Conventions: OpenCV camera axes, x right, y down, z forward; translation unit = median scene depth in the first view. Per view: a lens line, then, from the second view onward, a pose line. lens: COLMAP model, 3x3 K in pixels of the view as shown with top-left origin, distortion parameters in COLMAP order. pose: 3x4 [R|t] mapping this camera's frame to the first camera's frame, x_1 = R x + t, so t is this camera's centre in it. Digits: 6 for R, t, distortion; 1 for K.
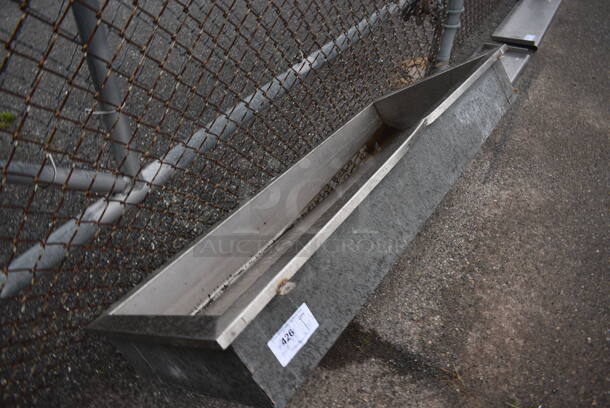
lens RADIAL K [[474.7, 0, 305.0], [0, 474.7, 204.0], [0, 0, 1]] dist [-0.109273, 0.026918]
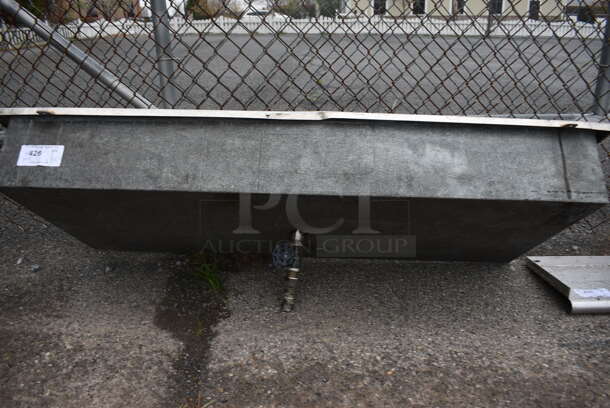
lens RADIAL K [[474.7, 0, 305.0], [0, 474.7, 204.0], [0, 0, 1]] dist [-0.109273, 0.026918]
pose [[0.548694, 0.261397, -0.794107, 0.894862], [-0.546541, 0.830935, -0.104116, 0.069936], [0.632636, 0.491140, 0.598794, 0.465056]]
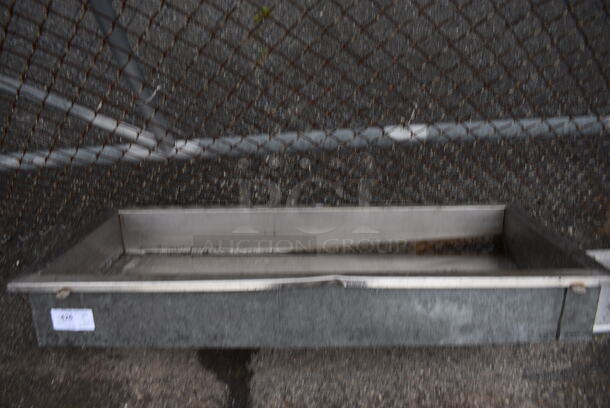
lens RADIAL K [[474.7, 0, 305.0], [0, 474.7, 204.0], [0, 0, 1]] dist [-0.109273, 0.026918]
pose [[0.573528, 0.651932, -0.496035, 0.516394], [-0.507385, 0.758093, 0.409701, -0.561461], [0.643138, 0.016706, 0.765568, 0.231314]]
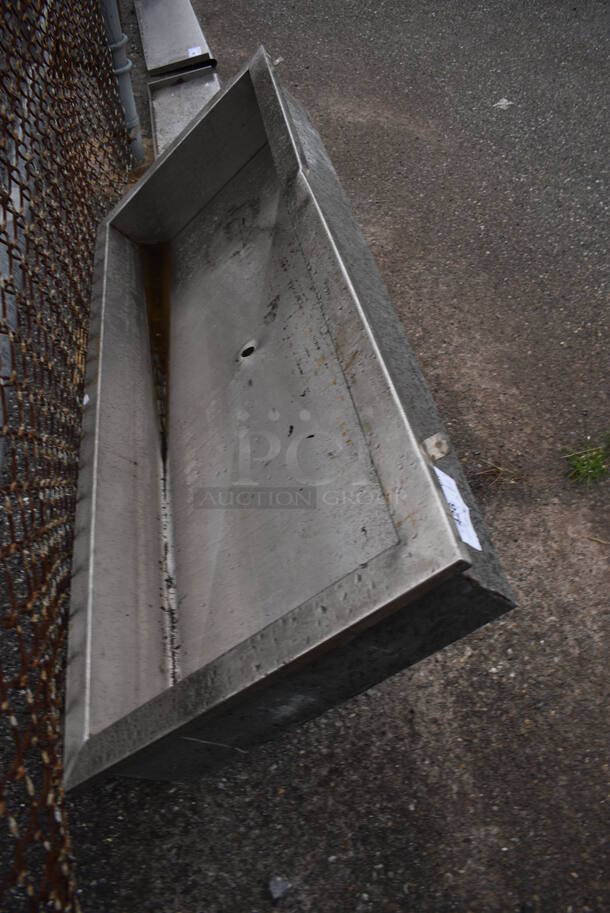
lens RADIAL K [[710.5, 0, 305.0], [0, 710.5, 456.5], [0, 0, 1]] dist [-0.109273, 0.026918]
pose [[0.709329, -0.575218, 0.407402, -0.326739], [0.523488, 0.816941, 0.242007, -0.079200], [-0.472031, 0.041607, 0.880600, 0.136785]]
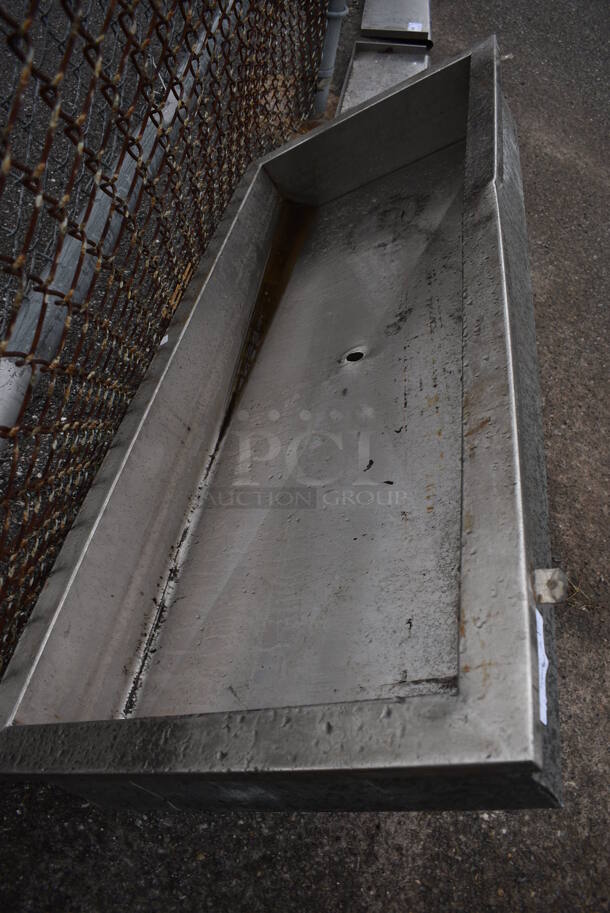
lens RADIAL K [[710.5, 0, 305.0], [0, 710.5, 456.5], [0, 0, 1]] dist [-0.109273, 0.026918]
pose [[0.902034, -0.271626, 0.335490, -0.269908], [0.203388, 0.952964, 0.224707, -0.091342], [-0.380746, -0.134459, 0.914852, 0.264655]]
